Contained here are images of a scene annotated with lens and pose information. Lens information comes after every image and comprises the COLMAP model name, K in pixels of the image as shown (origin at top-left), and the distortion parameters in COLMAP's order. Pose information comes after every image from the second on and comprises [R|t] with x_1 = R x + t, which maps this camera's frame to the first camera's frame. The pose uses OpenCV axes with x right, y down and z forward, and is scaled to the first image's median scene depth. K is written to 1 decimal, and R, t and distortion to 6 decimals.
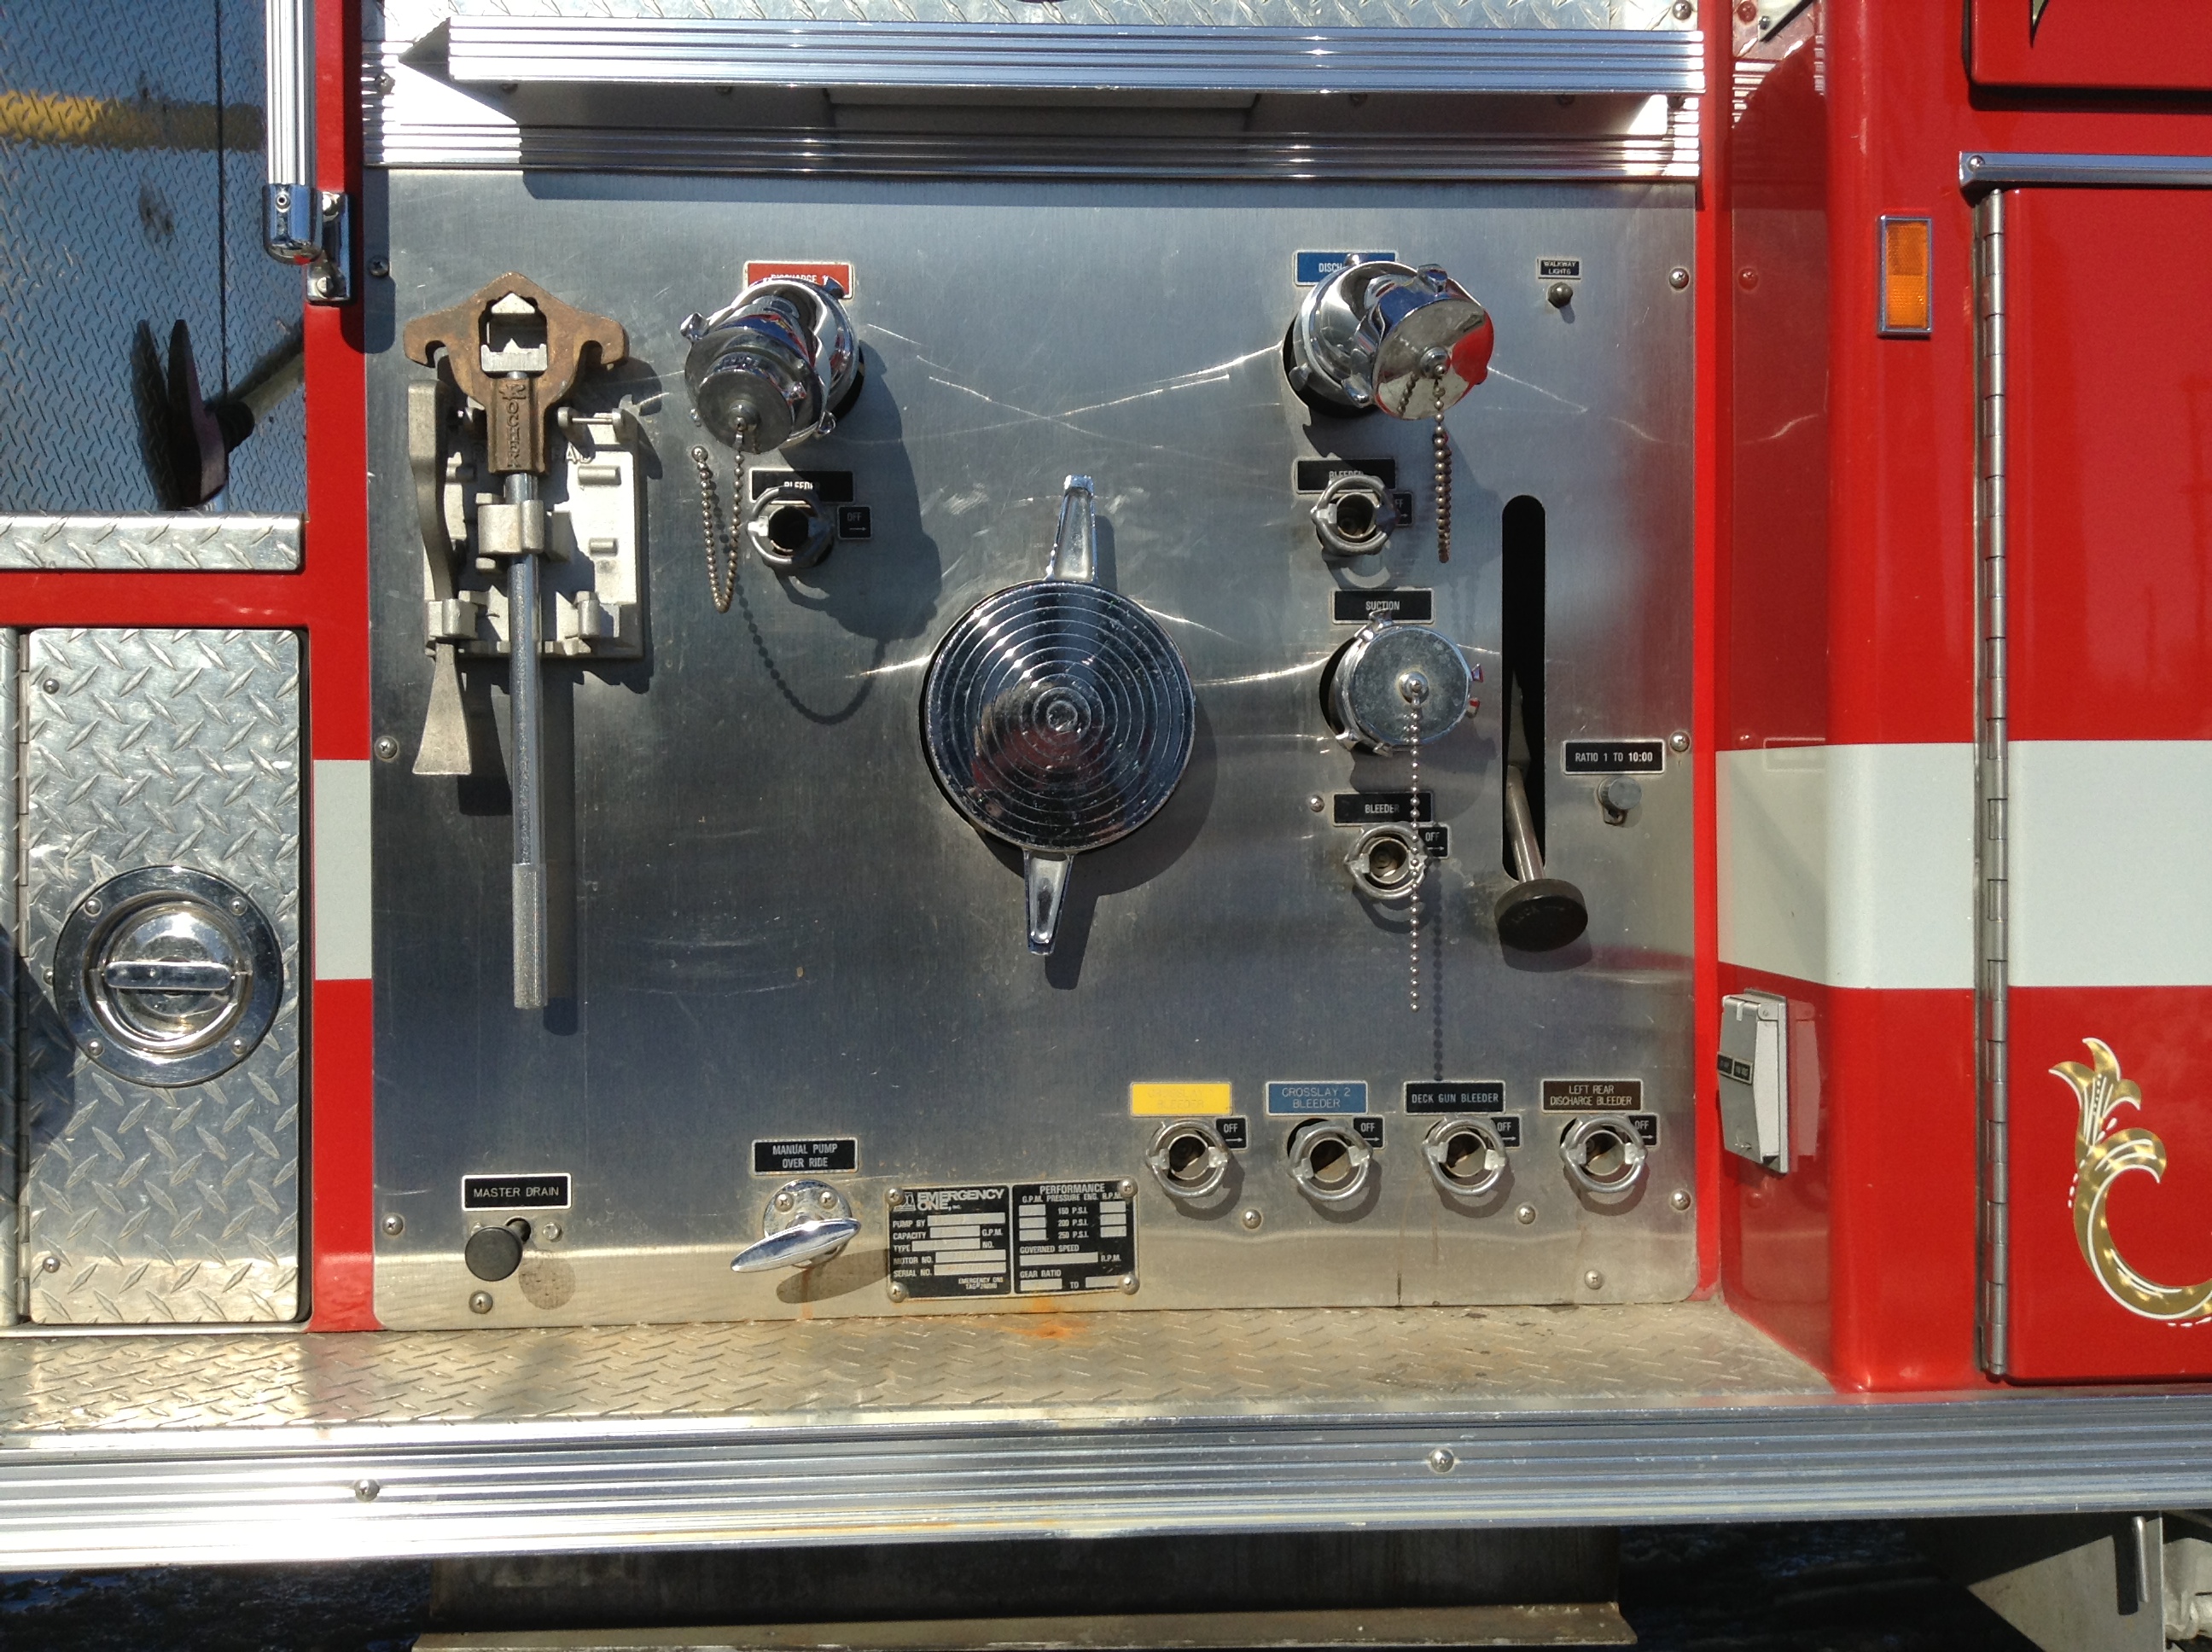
lens RADIAL K [[2079.1, 0, 1104.1], [0, 2079.1, 808.7], [0, 0, 1]] dist [0.032162, 0.000000]
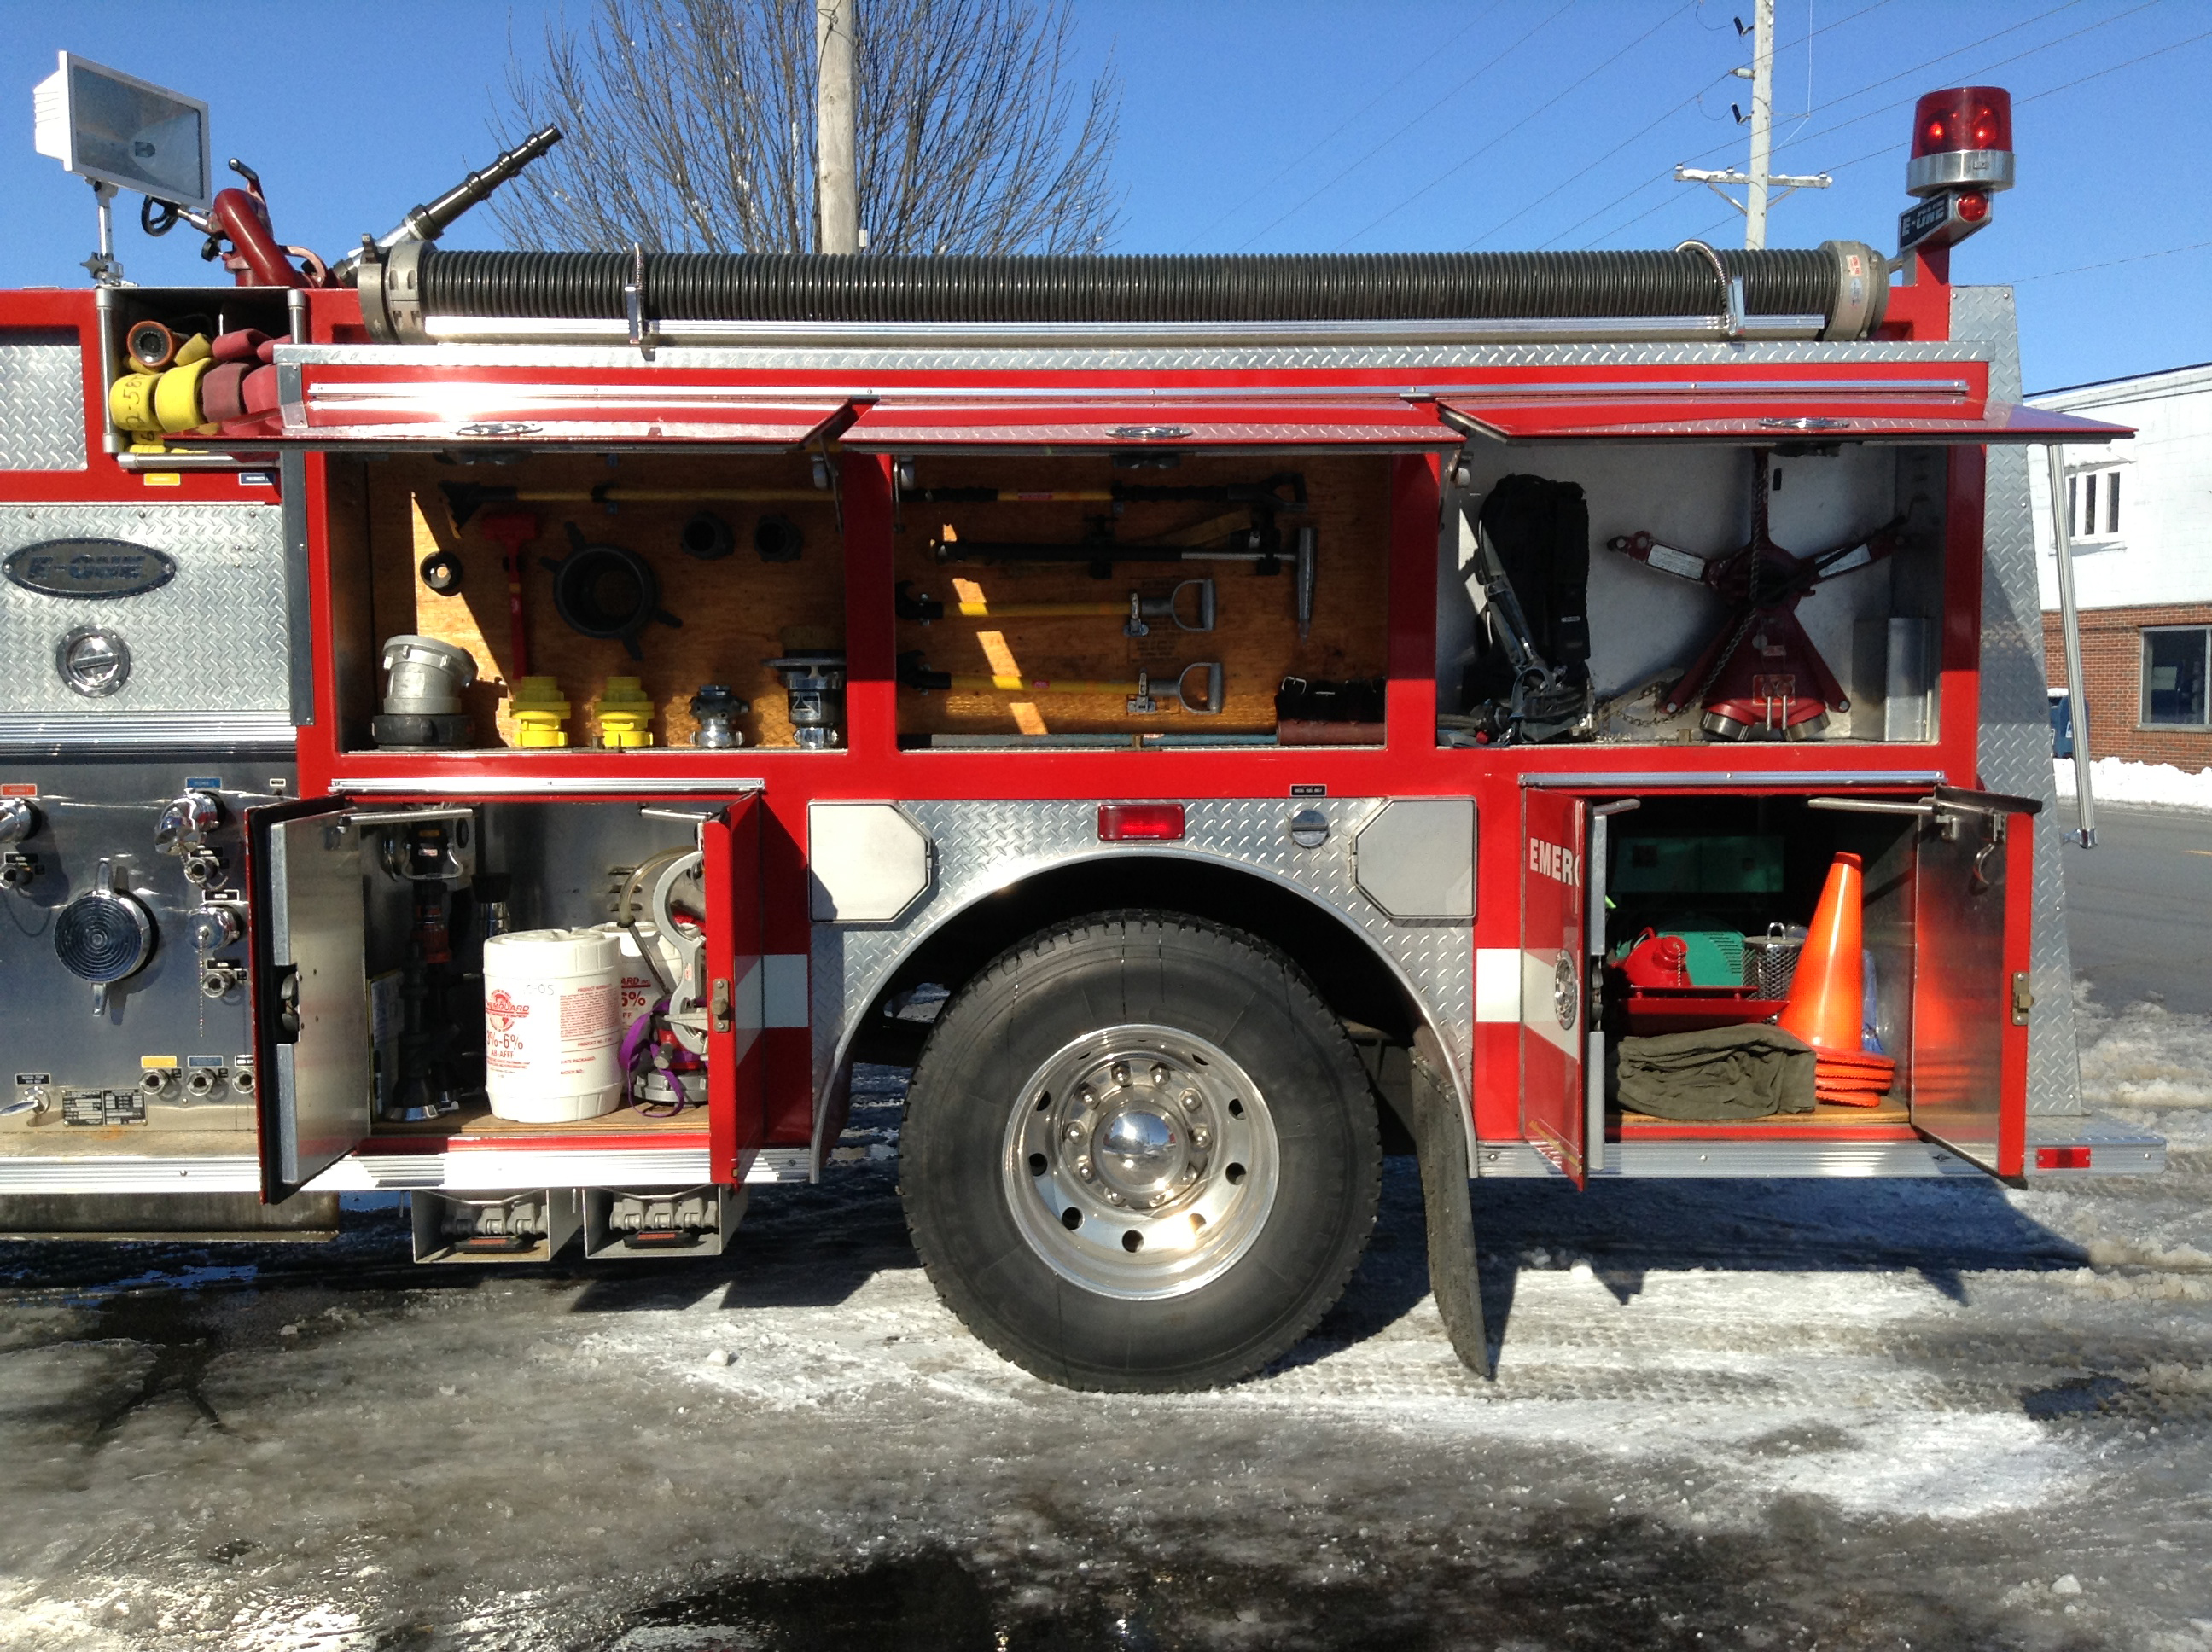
lens RADIAL K [[2079.1, 0, 1134.5], [0, 2079.1, 837.5], [0, 0, 1]] dist [0.032162, 0.000000]
pose [[0.999458, 0.001361, -0.032898, 1.532946], [0.001647, 0.995826, 0.091254, -0.451642], [0.032885, -0.091259, 0.995284, -1.910932]]
